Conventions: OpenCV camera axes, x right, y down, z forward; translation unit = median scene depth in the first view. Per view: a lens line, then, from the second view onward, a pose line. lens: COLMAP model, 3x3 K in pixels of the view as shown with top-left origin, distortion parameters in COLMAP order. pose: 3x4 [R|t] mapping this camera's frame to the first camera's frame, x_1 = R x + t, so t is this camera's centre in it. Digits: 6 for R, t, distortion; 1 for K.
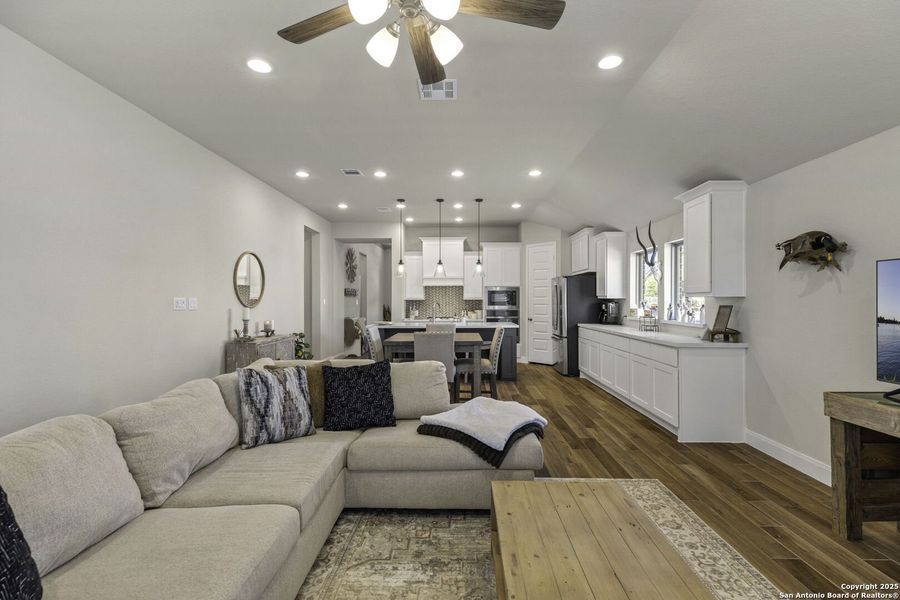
lens RADIAL K [[408.0, 0, 451.5], [0, 408.0, 299.4], [0, 0, 1]] dist [0.000886, 0.000011]
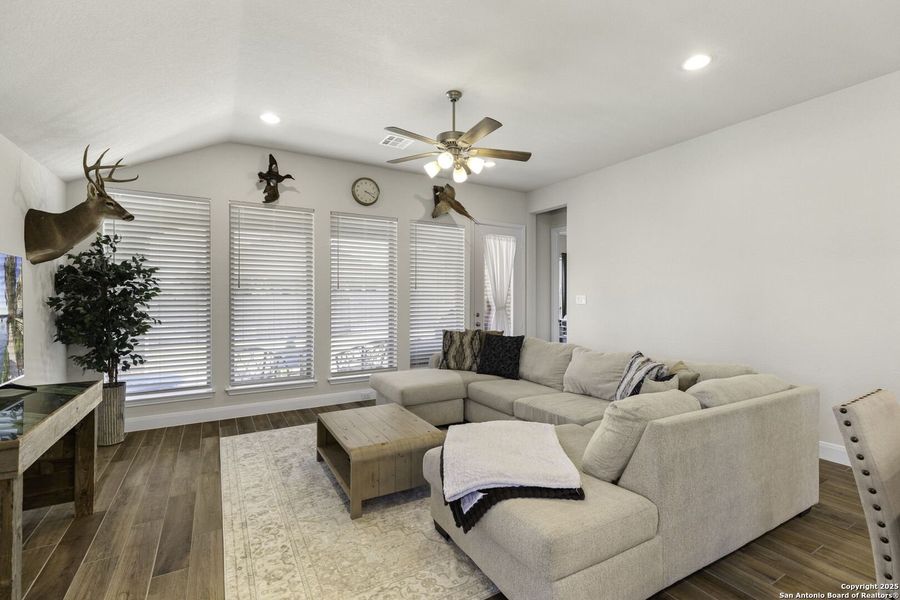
lens RADIAL K [[398.8, 0, 450.0], [0, 398.8, 300.0], [0, 0, 1]] dist [0.001860, 0.000204]
pose [[-0.854865, 0.001978, -0.518846, 0.287766], [-0.000935, 0.999985, 0.005353, 0.001196], [0.518849, 0.005061, -0.854851, 0.811973]]
